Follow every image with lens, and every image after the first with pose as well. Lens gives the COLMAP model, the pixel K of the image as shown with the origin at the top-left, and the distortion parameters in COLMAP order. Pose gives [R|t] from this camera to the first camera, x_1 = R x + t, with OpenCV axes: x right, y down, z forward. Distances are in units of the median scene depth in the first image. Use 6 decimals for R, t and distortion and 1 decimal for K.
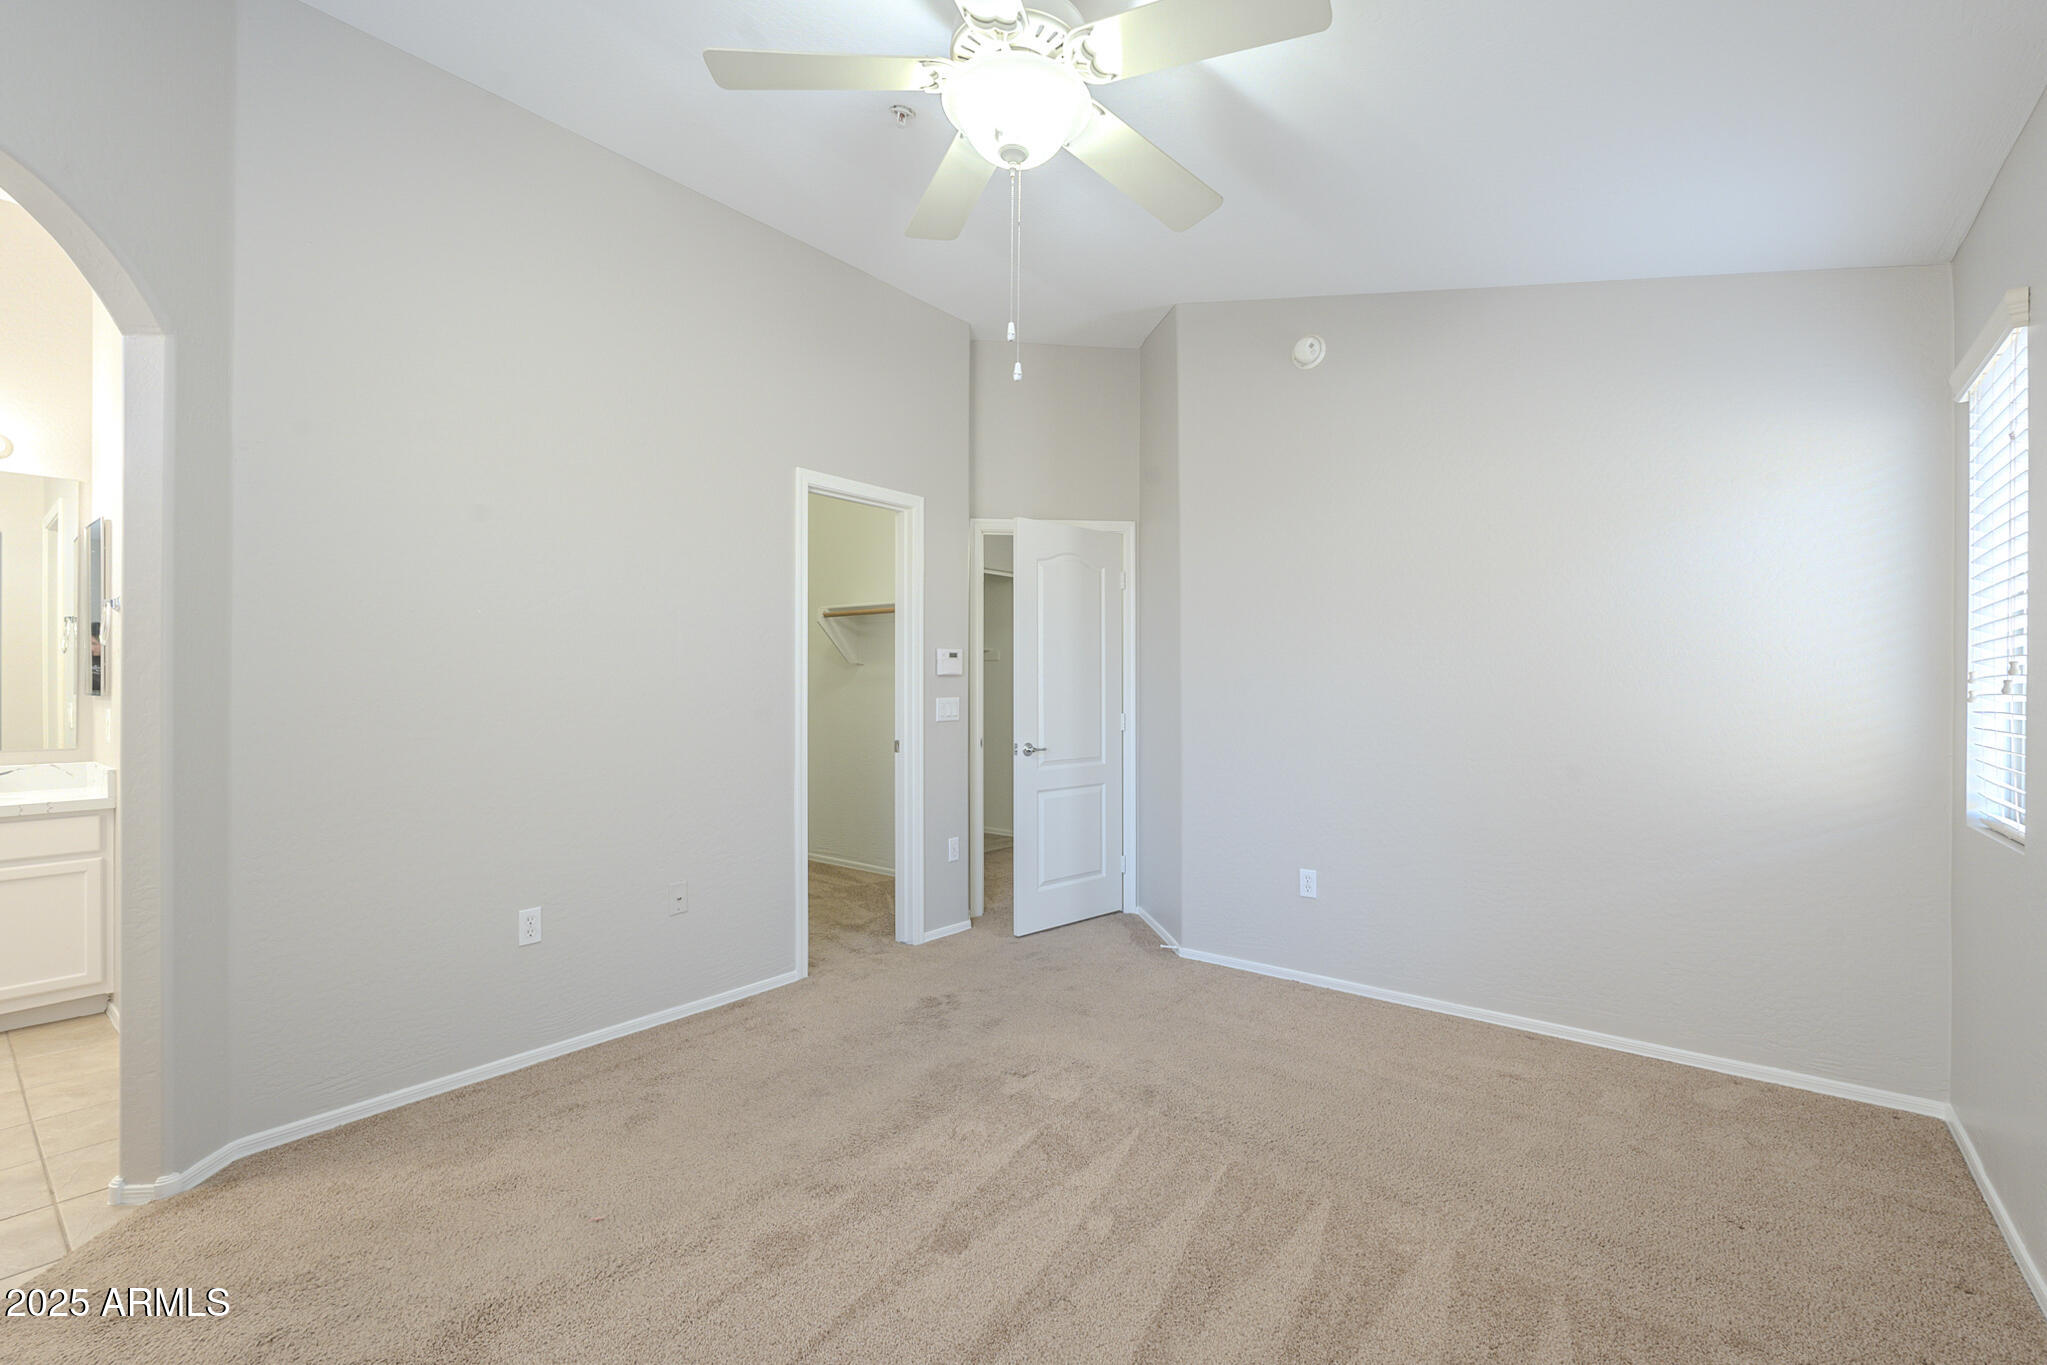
lens RADIAL K [[889.2, 0, 1018.2], [0, 889.2, 689.4], [0, 0, 1]] dist [0.017631, -0.000093]
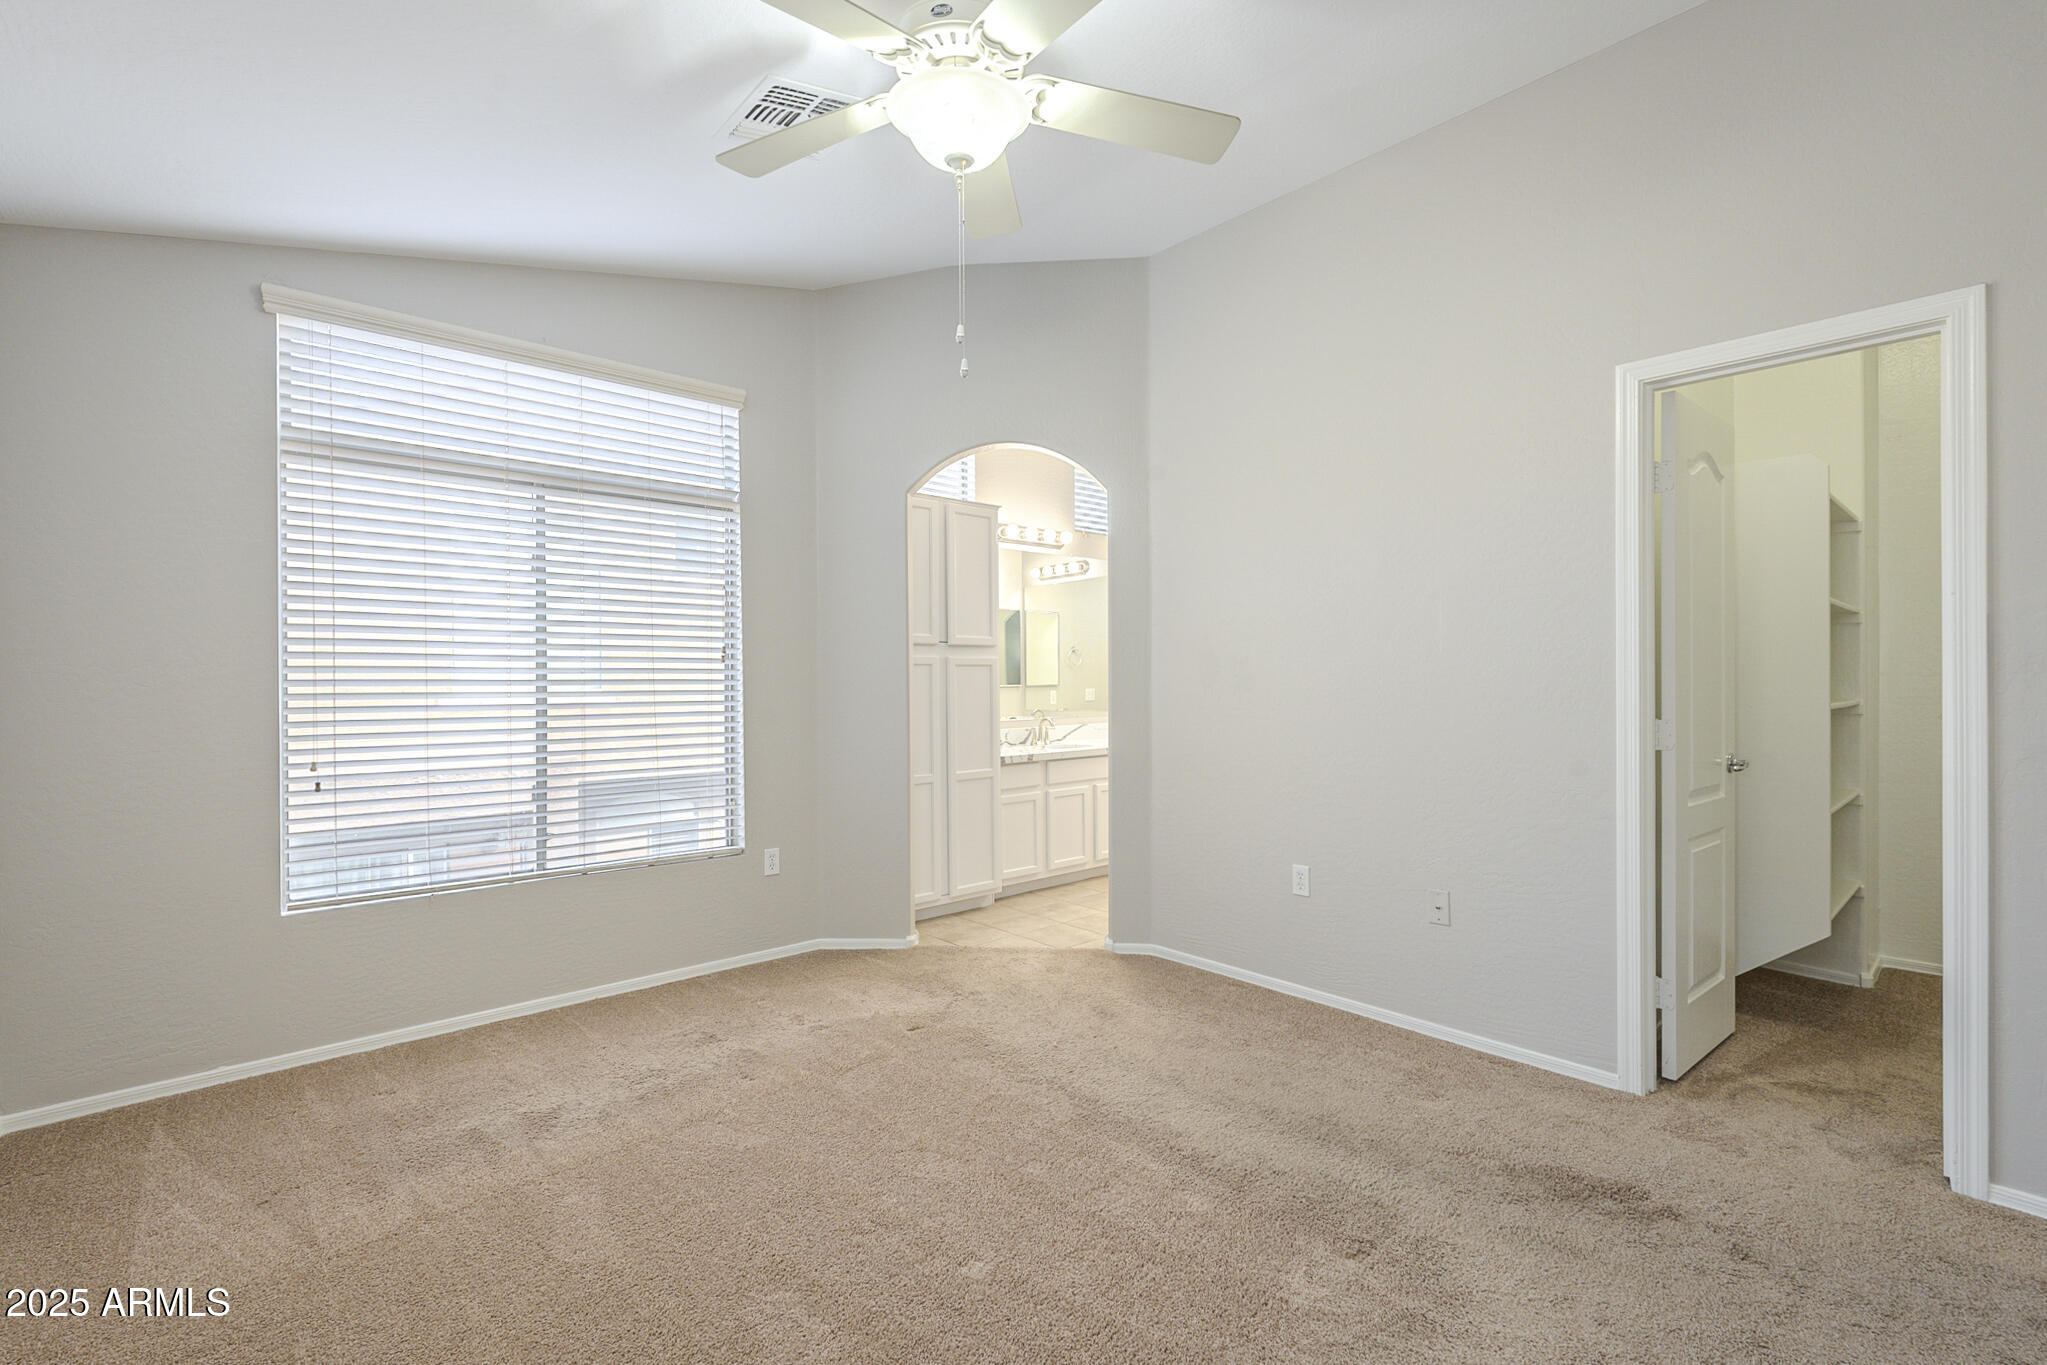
lens RADIAL K [[910.7, 0, 1023.5], [0, 910.7, 682.5], [0, 0, 1]] dist [-0.002102, 0.000052]
pose [[-0.160137, 0.003862, -0.987087, 0.605060], [-0.000507, 0.999992, 0.003995, 0.001193], [0.987095, 0.001140, -0.160134, 0.730116]]
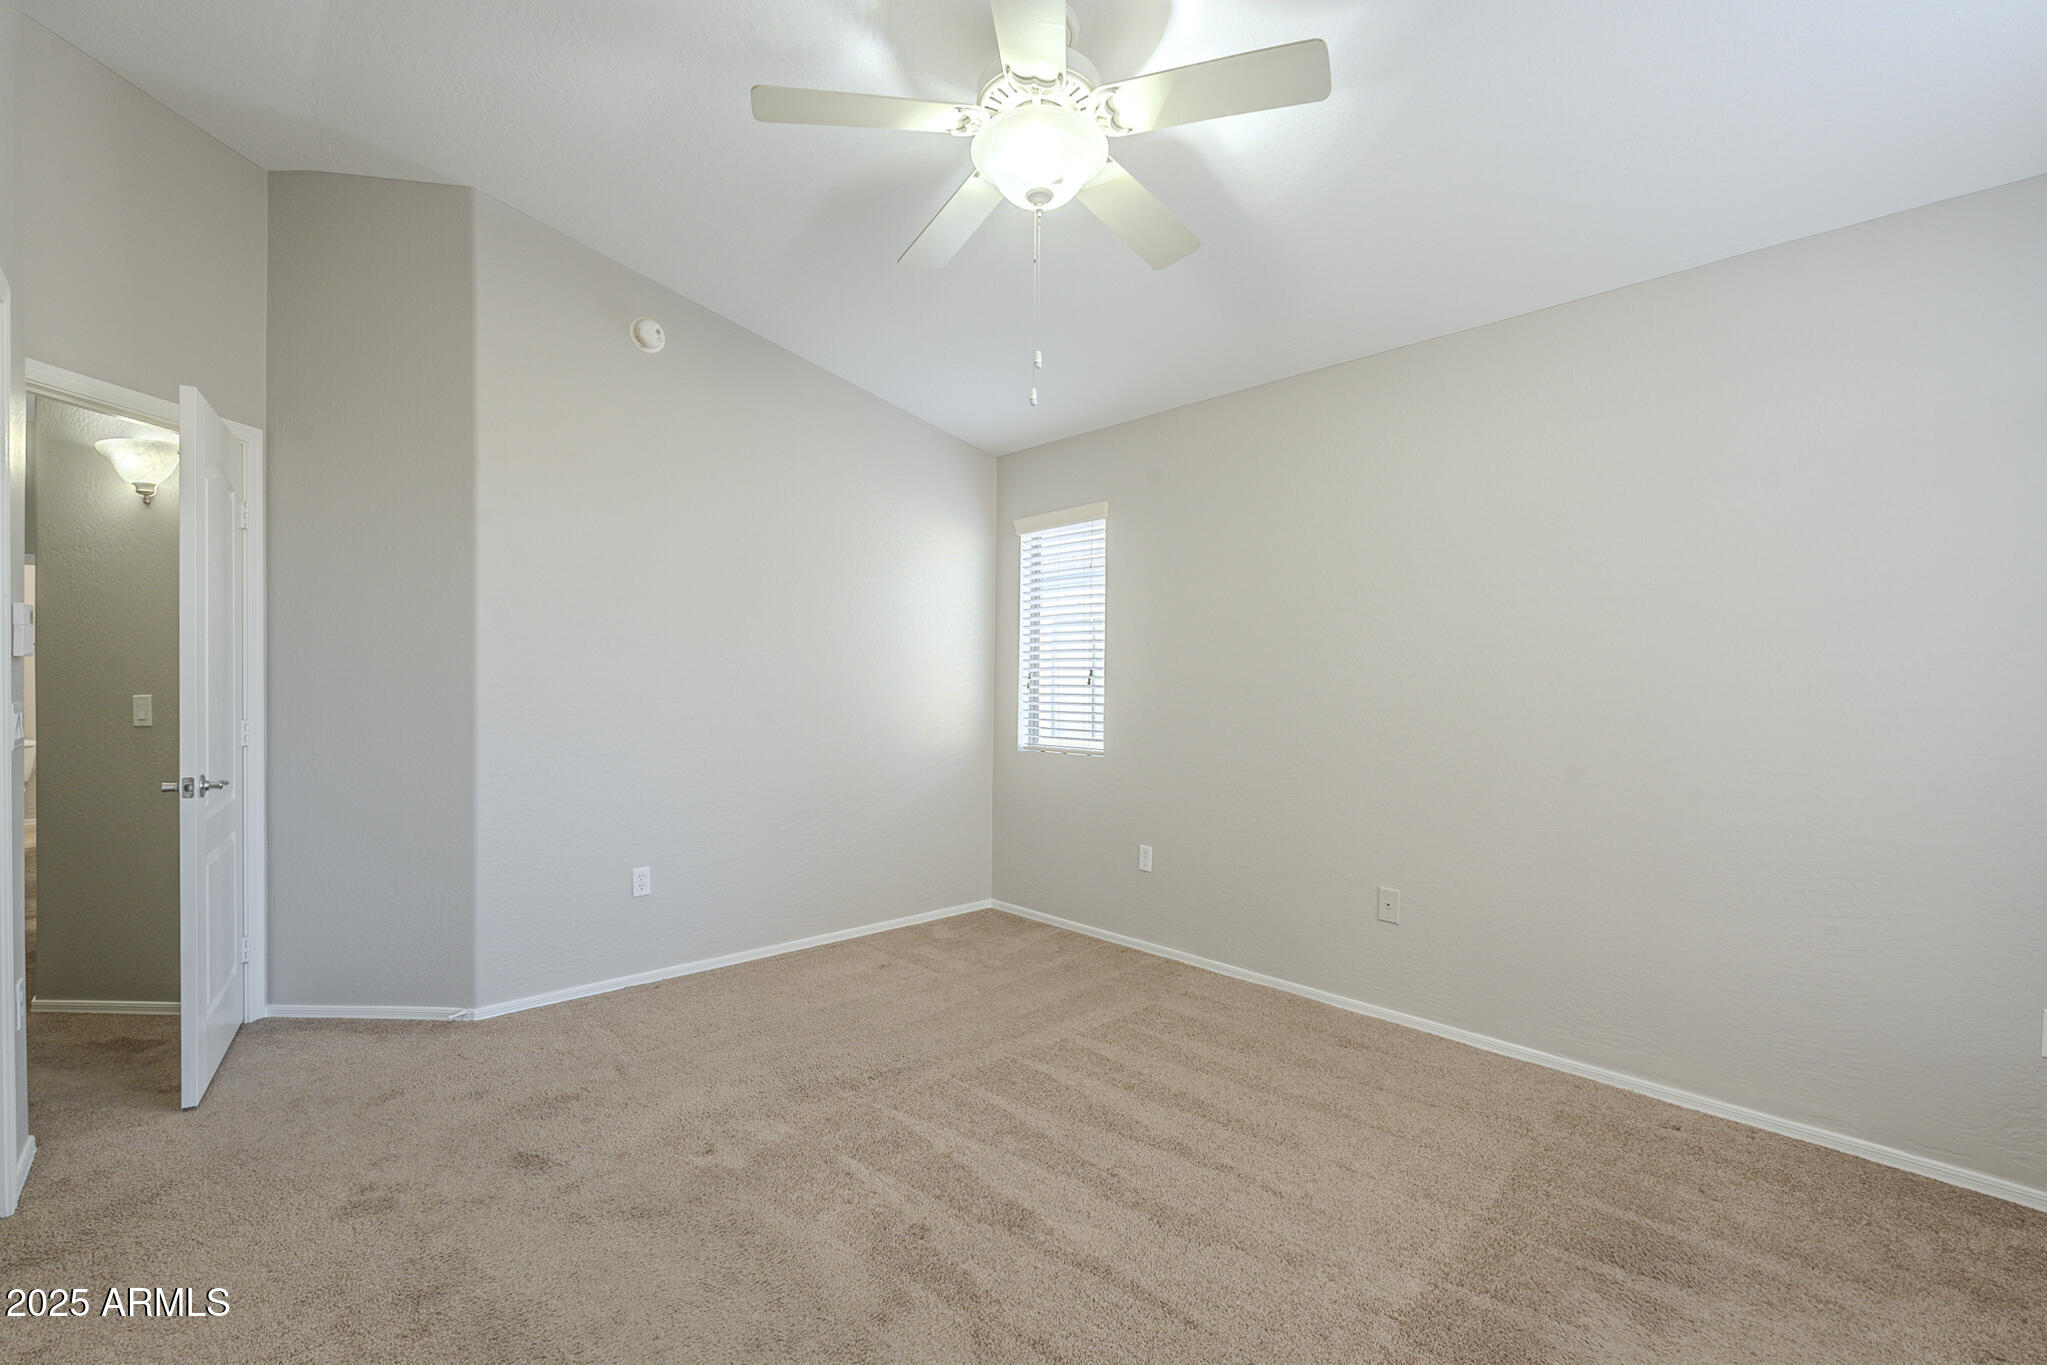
lens RADIAL K [[889.2, 0, 1018.2], [0, 889.2, 689.4], [0, 0, 1]] dist [0.017631, -0.000093]
pose [[0.171176, -0.008480, 0.985204, -0.642232], [-0.003326, 0.999952, 0.009184, -0.002546], [-0.985235, -0.004849, 0.171140, 0.490312]]
